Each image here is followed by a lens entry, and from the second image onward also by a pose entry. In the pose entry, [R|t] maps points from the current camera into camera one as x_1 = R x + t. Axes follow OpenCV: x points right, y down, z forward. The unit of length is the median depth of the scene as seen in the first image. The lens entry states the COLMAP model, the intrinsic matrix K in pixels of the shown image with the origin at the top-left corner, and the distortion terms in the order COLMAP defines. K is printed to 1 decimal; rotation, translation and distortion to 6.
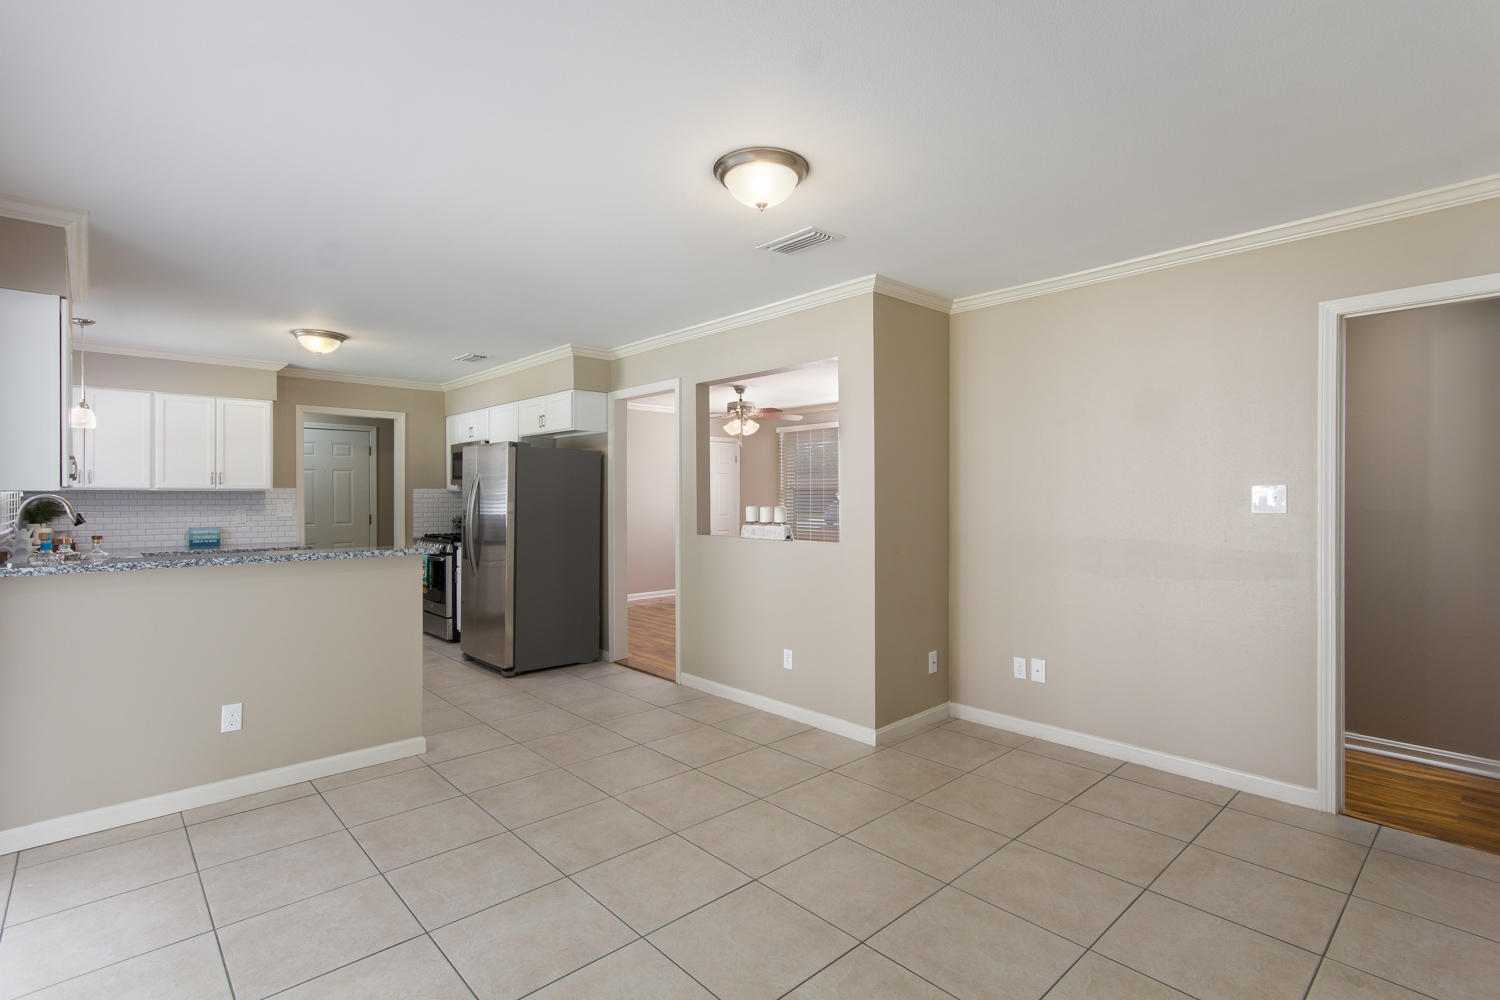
lens RADIAL K [[700.8, 0, 762.8], [0, 700.8, 494.8], [0, 0, 1]] dist [0.005623, 0.000494]
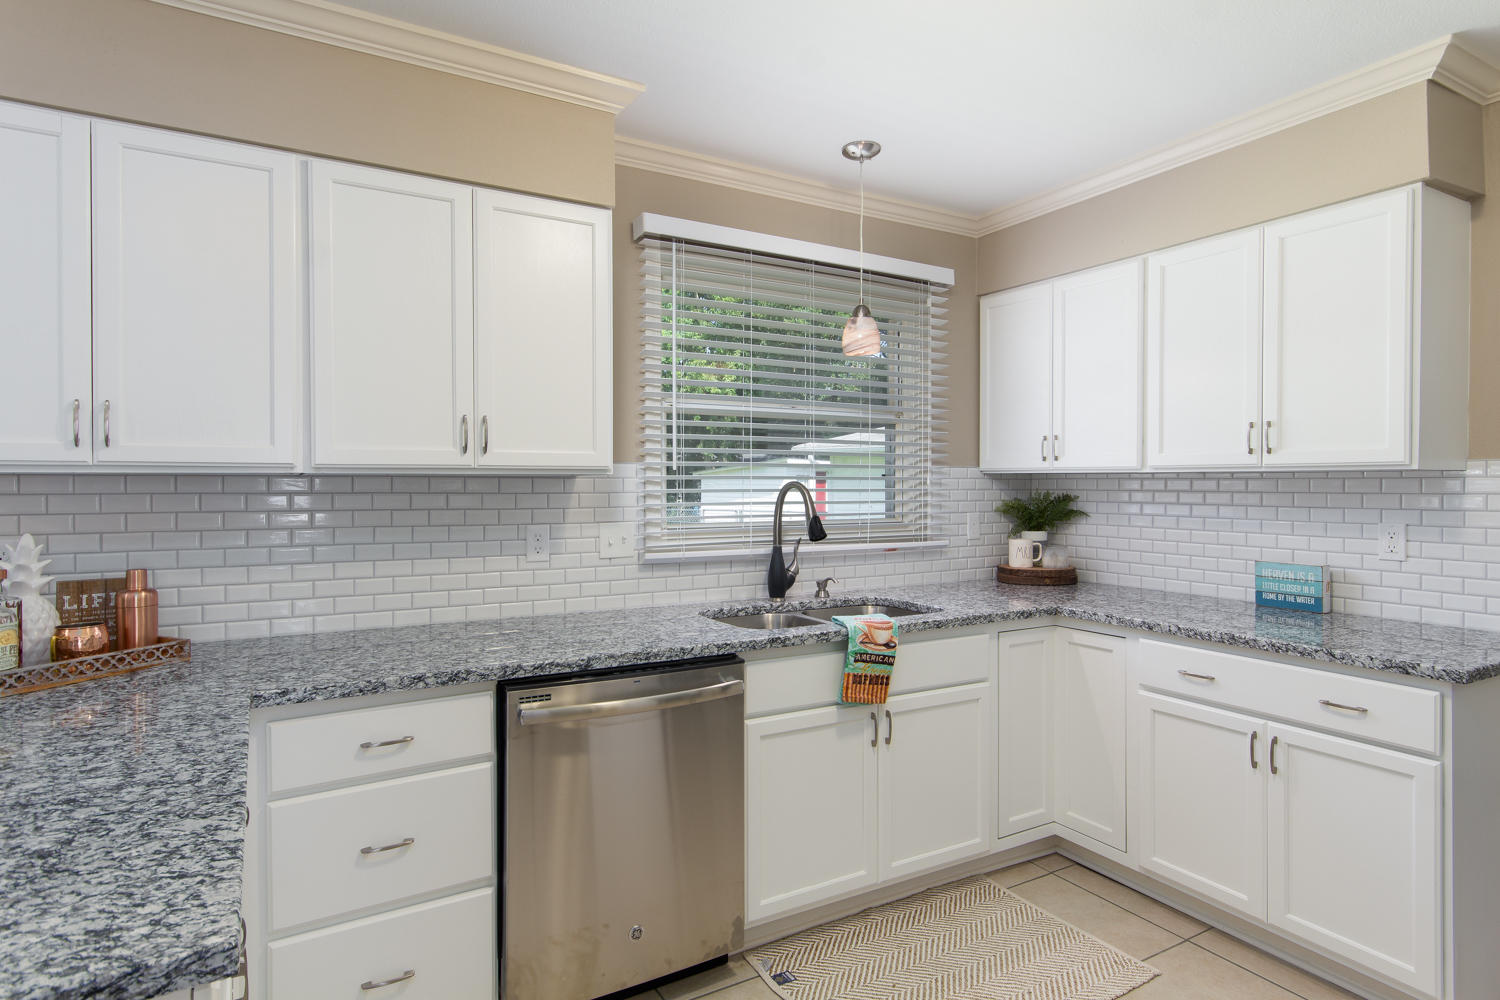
lens RADIAL K [[761.9, 0, 734.3], [0, 761.9, 489.8], [0, 0, 1]] dist [0.004182, -0.000355]
pose [[-0.208724, 0.006336, -0.977954, -0.289114], [0.002482, 0.999979, 0.005949, 0.001244], [0.977971, -0.001186, -0.208735, 0.740820]]
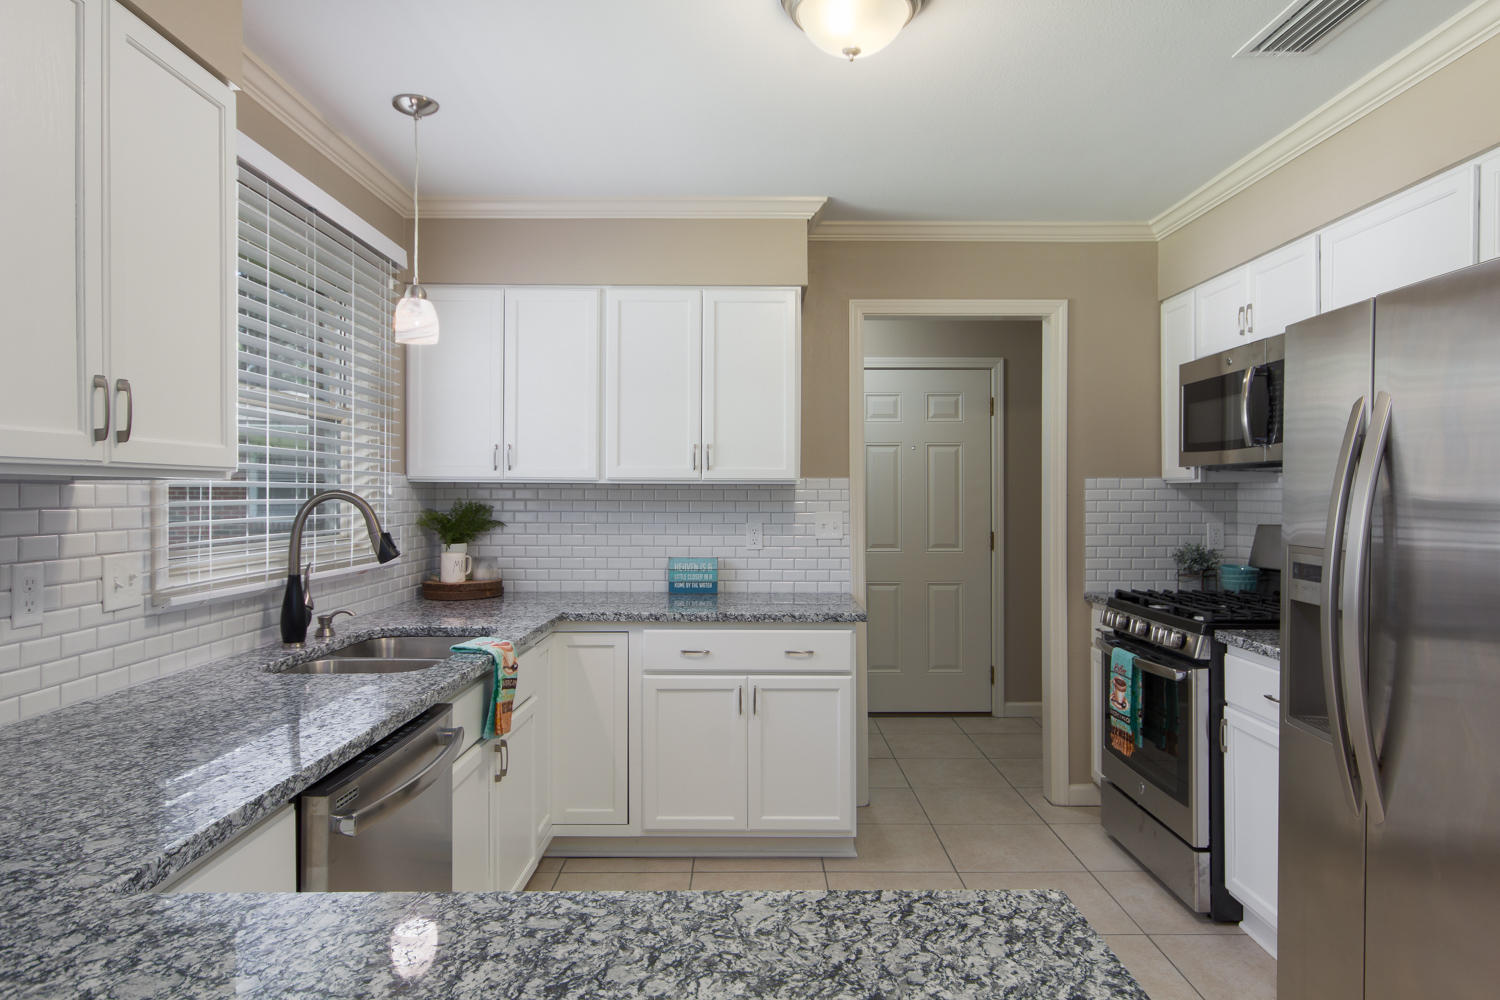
lens RADIAL K [[879.8, 0, 740.1], [0, 879.8, 493.9], [0, 0, 1]] dist [0.005285, 0.001787]
pose [[0.706096, 0.000842, -0.708116, -0.309658], [0.000149, 0.999999, 0.001338, 0.000374], [0.708116, -0.001050, 0.706095, 0.550798]]
